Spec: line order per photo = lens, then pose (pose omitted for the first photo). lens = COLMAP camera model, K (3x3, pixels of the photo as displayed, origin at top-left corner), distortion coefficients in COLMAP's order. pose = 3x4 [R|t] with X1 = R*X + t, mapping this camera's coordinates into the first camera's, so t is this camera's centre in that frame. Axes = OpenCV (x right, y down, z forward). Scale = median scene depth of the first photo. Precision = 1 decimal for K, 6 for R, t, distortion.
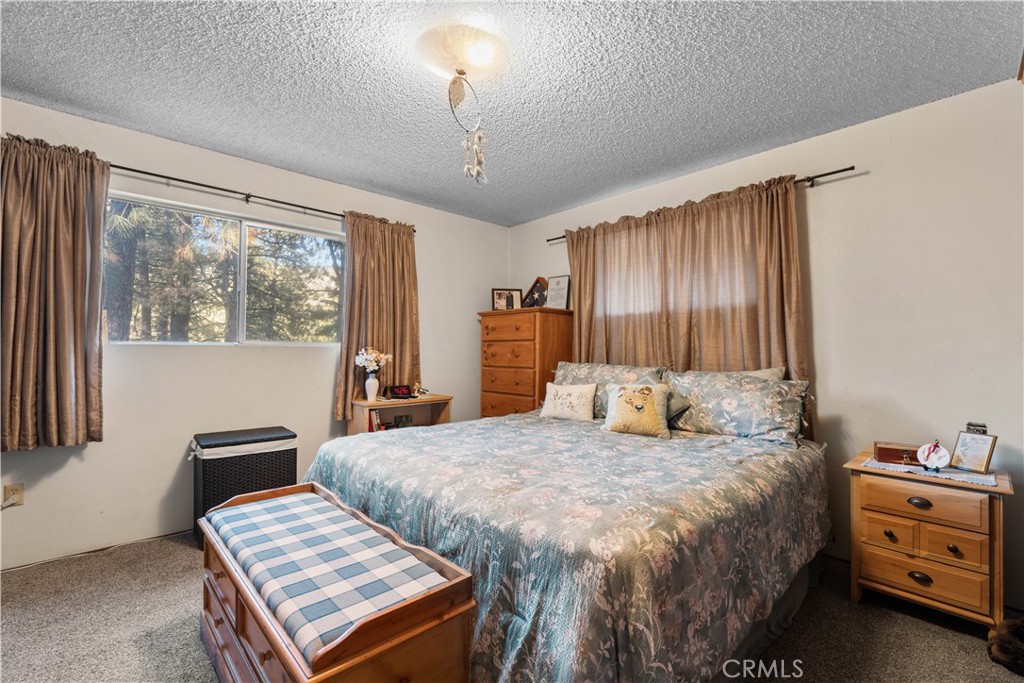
lens RADIAL K [[451.3, 0, 516.4], [0, 451.3, 342.2], [0, 0, 1]] dist [-0.003949, 0.000007]
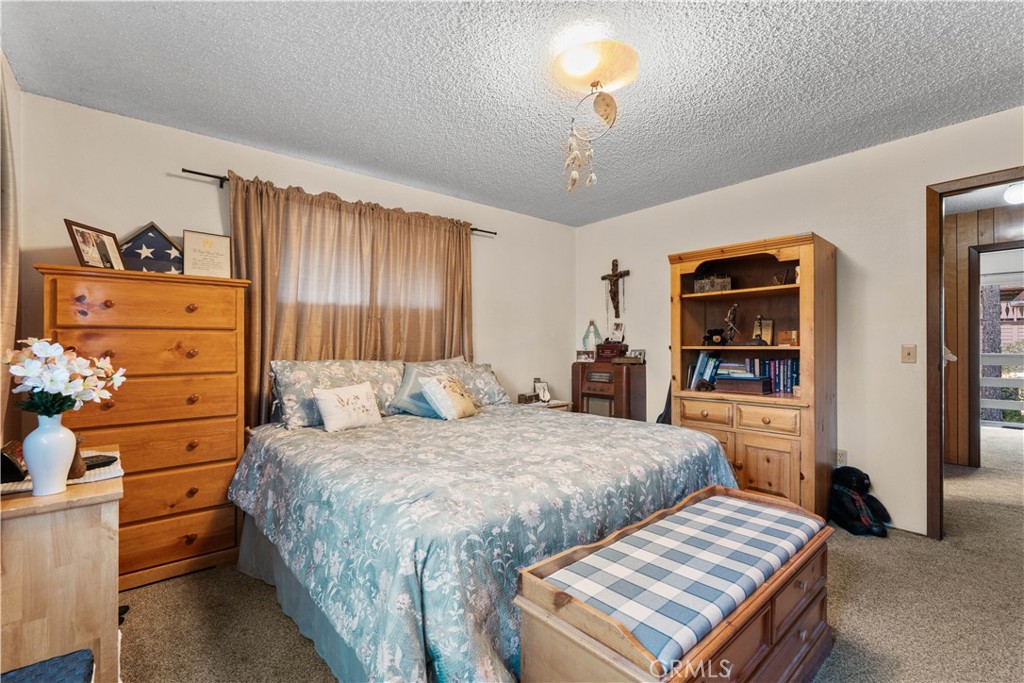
lens RADIAL K [[451.3, 0, 514.7], [0, 451.3, 334.5], [0, 0, 1]] dist [-0.003949, 0.000007]
pose [[0.035903, 0.013183, 0.999268, -0.693333], [-0.016479, 0.999785, -0.012598, 0.004780], [-0.999219, -0.016015, 0.036113, 0.659755]]
